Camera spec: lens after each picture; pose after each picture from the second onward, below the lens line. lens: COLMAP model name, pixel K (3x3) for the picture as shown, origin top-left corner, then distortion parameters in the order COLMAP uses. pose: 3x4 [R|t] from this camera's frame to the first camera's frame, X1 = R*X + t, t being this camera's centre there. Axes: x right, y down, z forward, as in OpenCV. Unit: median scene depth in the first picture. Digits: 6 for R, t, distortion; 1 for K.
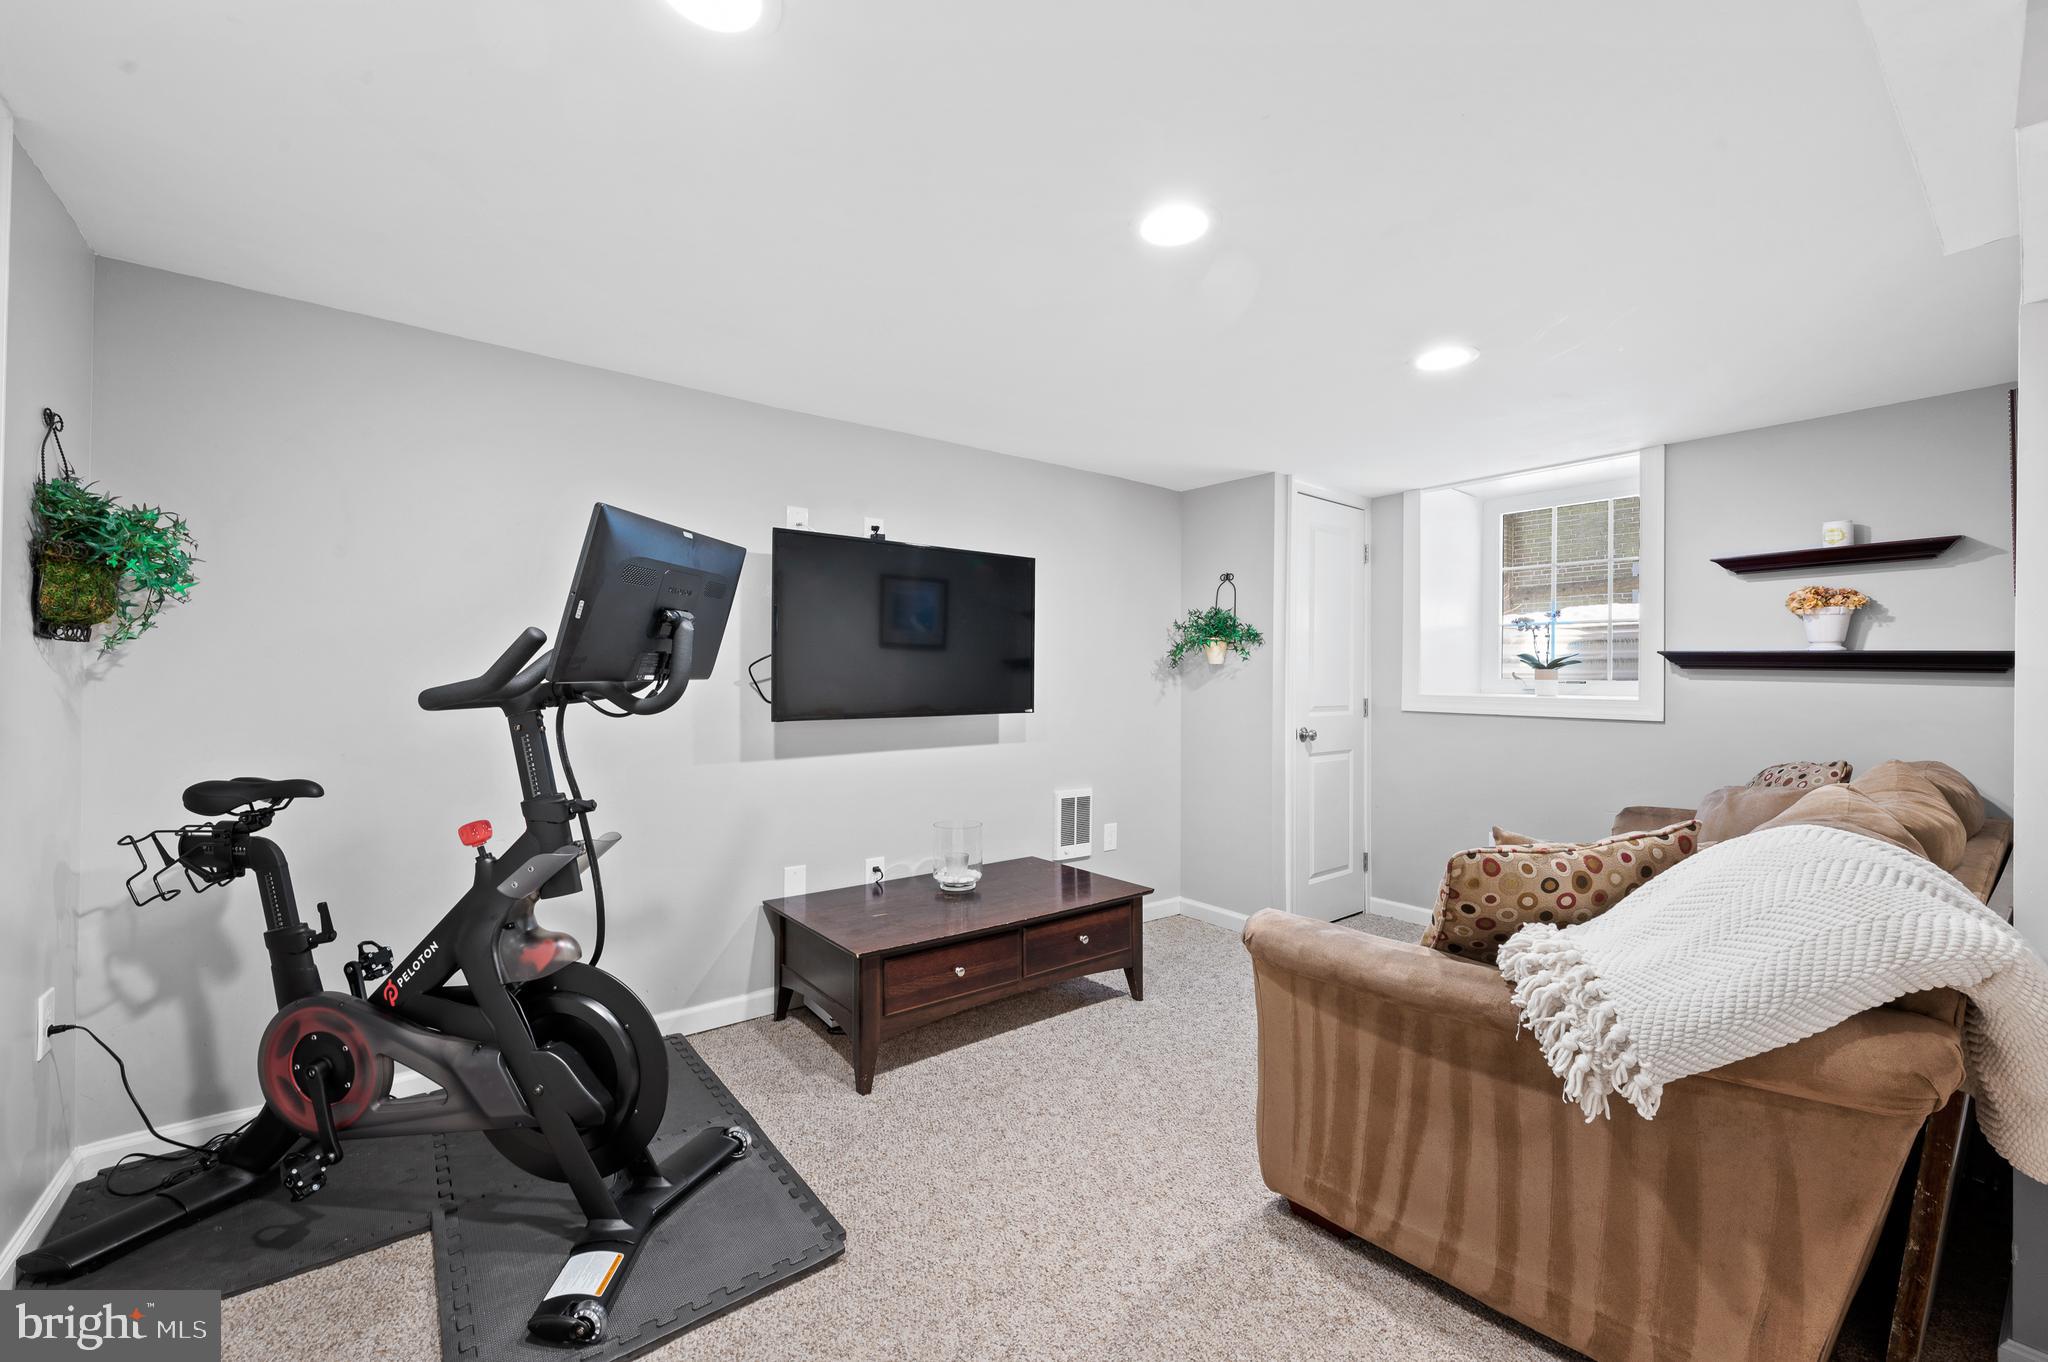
lens RADIAL K [[828.2, 0, 1024.6], [0, 828.2, 674.8], [0, 0, 1]] dist [0.001018, -0.000753]
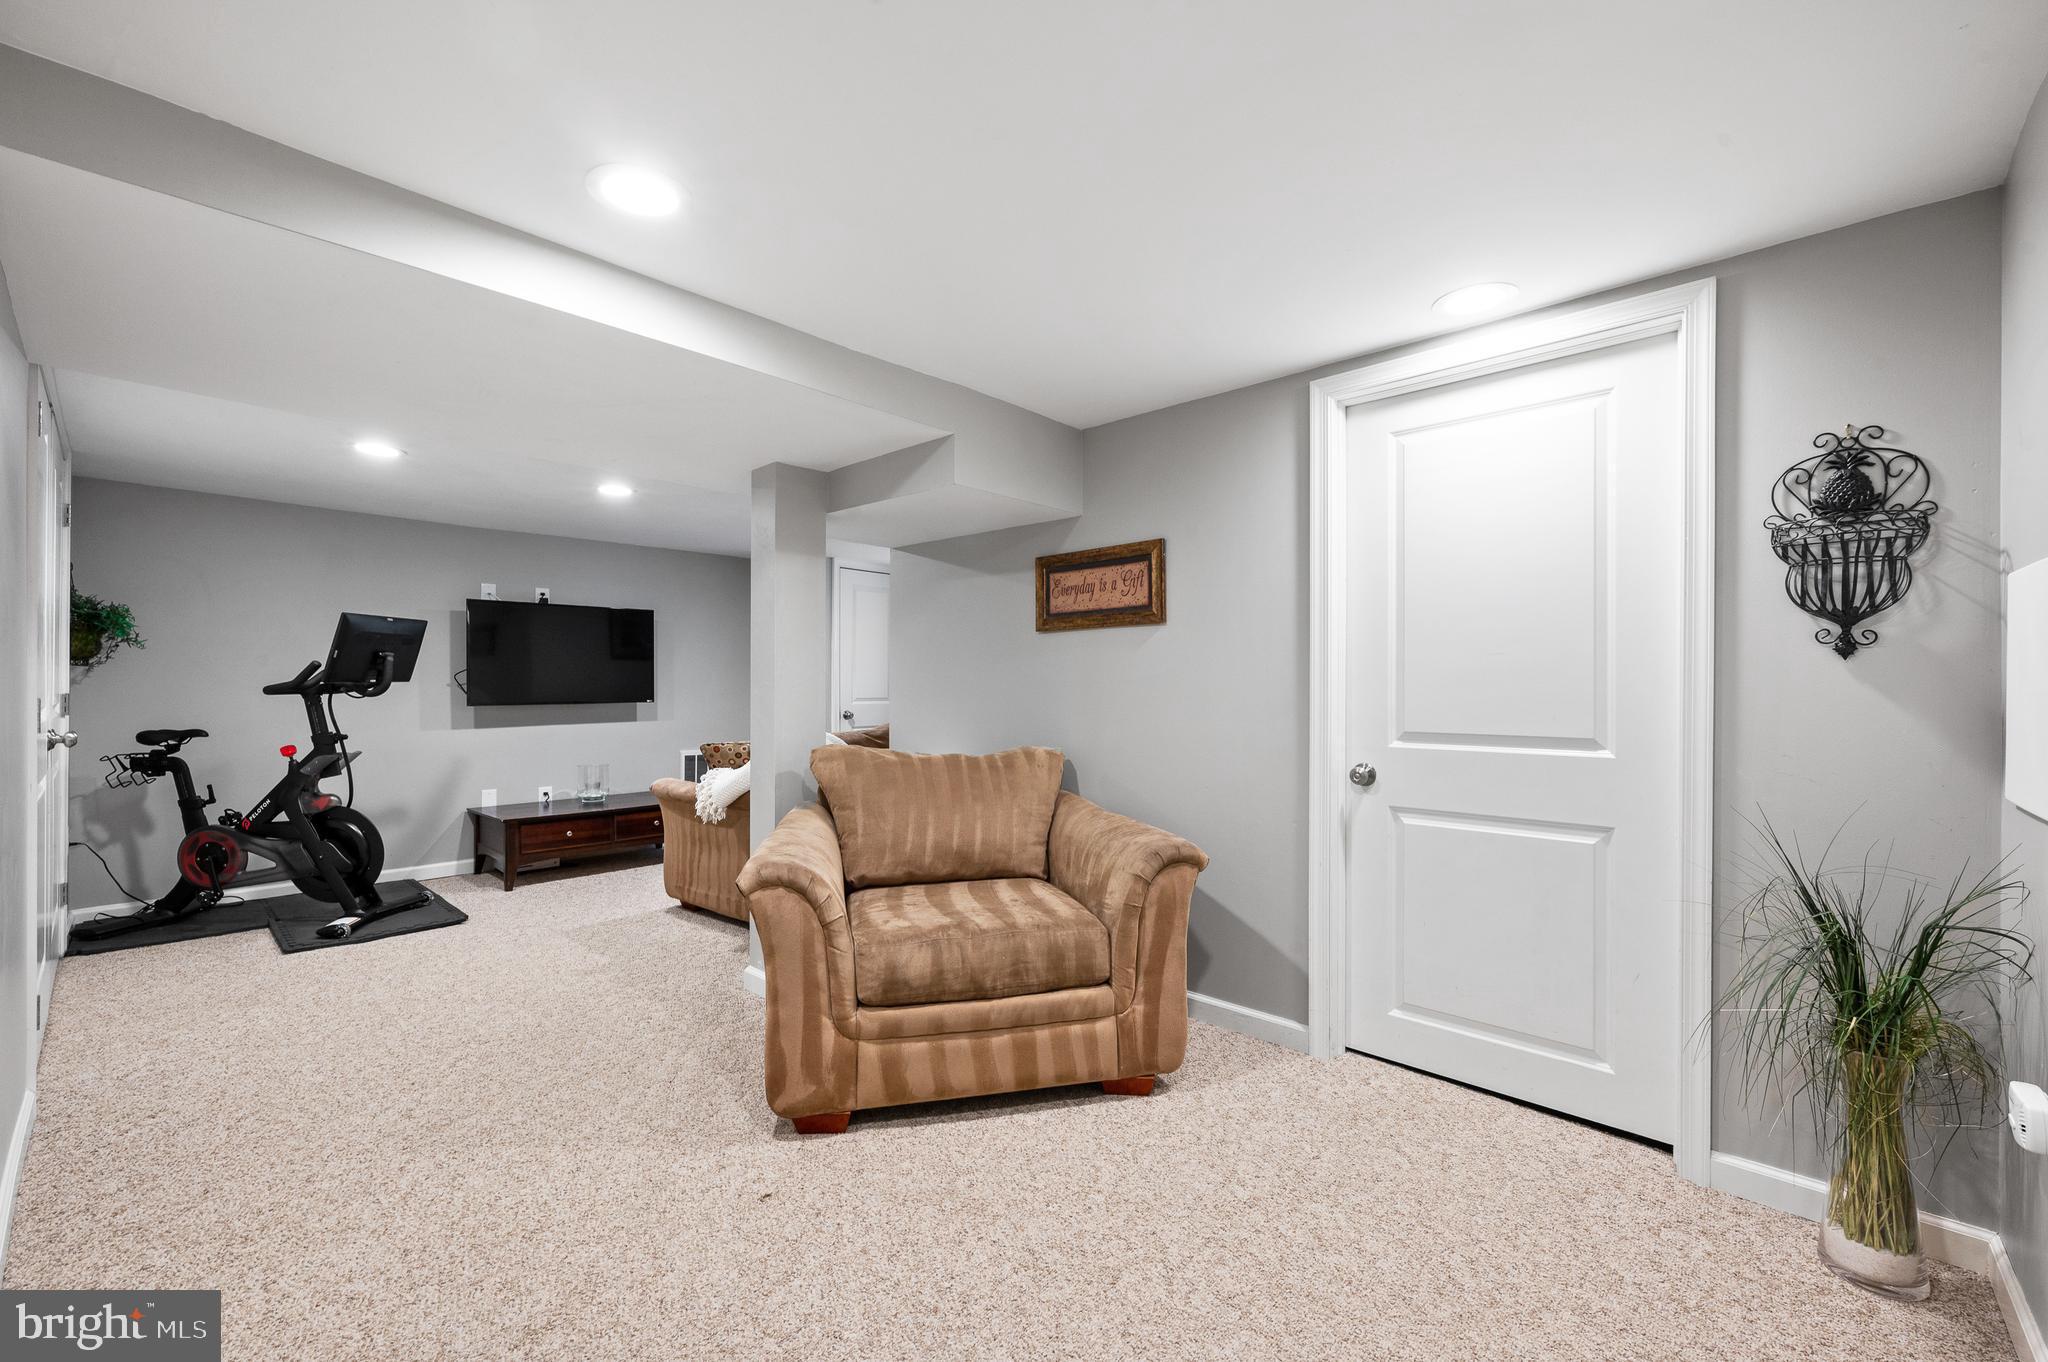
lens RADIAL K [[828.2, 0, 1023.8], [0, 828.2, 689.2], [0, 0, 1]] dist [0.001018, -0.000753]
pose [[0.986638, -0.007005, 0.162780, 0.917743], [0.005336, 0.999929, 0.010689, 0.010948], [-0.162843, -0.009678, 0.986604, -1.502735]]
